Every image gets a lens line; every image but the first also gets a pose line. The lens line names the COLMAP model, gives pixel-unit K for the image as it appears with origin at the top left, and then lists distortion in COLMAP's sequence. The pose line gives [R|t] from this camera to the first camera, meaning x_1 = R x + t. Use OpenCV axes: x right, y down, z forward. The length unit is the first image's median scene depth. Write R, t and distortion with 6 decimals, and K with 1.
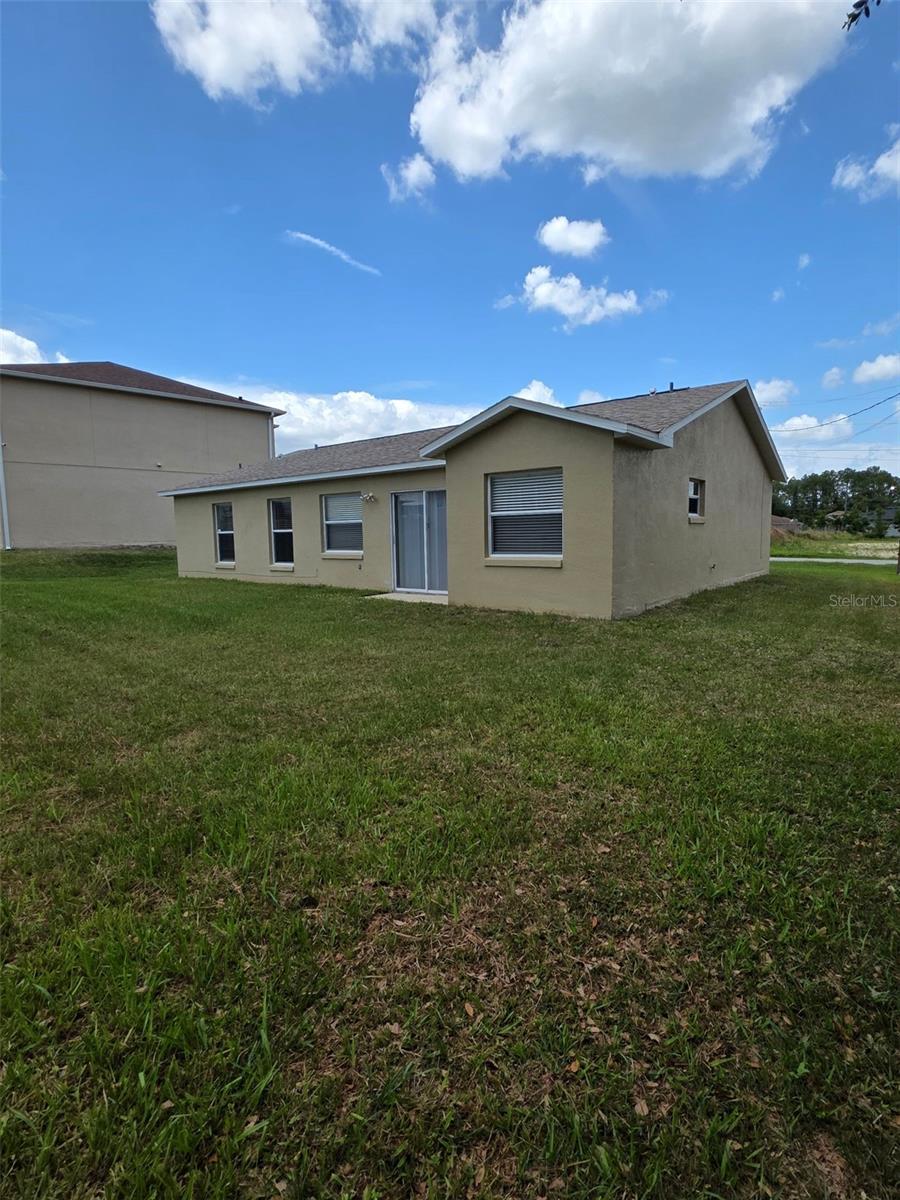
lens RADIAL K [[602.7, 0, 450.0], [0, 602.7, 600.0], [0, 0, 1]] dist [-0.010447, -0.000735]
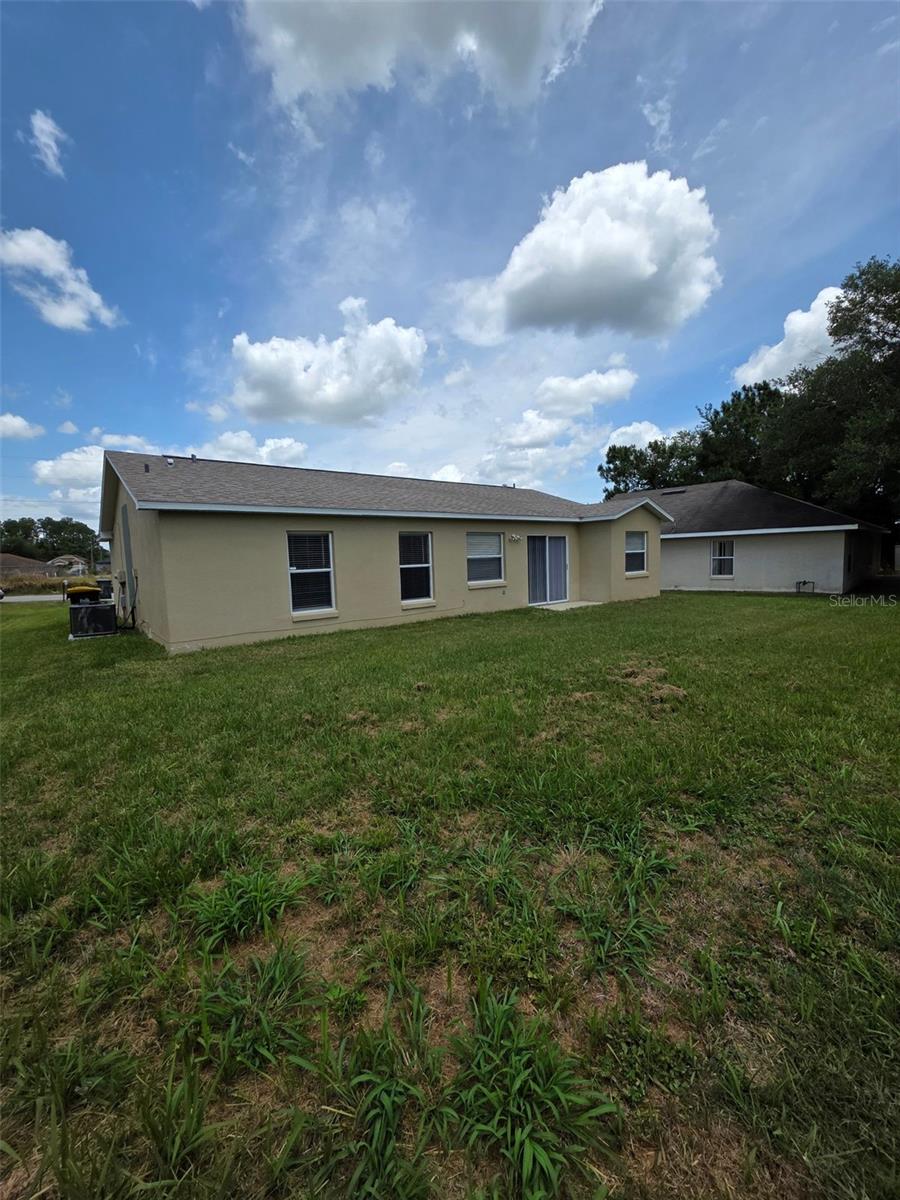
lens RADIAL K [[511.6, 0, 485.7], [0, 511.6, 561.6], [0, 0, 1]] dist [0.000530, 0.015303]
pose [[0.163971, 0.000651, 0.986465, -0.967348], [0.137343, 0.990245, -0.023483, -0.079463], [-0.976857, 0.139335, 0.162282, 0.692594]]
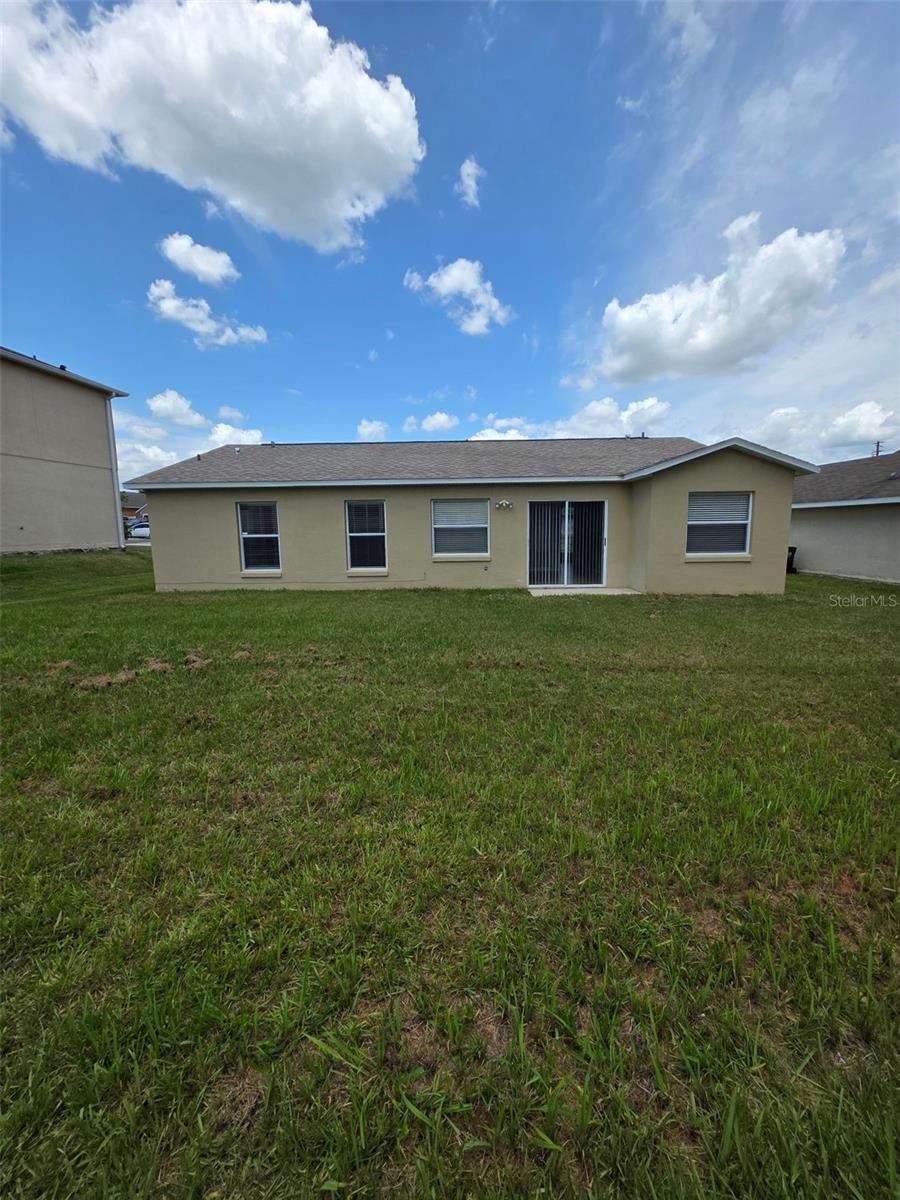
lens RADIAL K [[487.3, 0, 450.0], [0, 487.3, 600.0], [0, 0, 1]] dist [-0.007387, -0.000307]
pose [[0.788001, -0.085445, 0.609716, -0.600714], [0.067119, 0.996343, 0.052882, -0.038586], [-0.612004, -0.000748, 0.790854, 0.275124]]
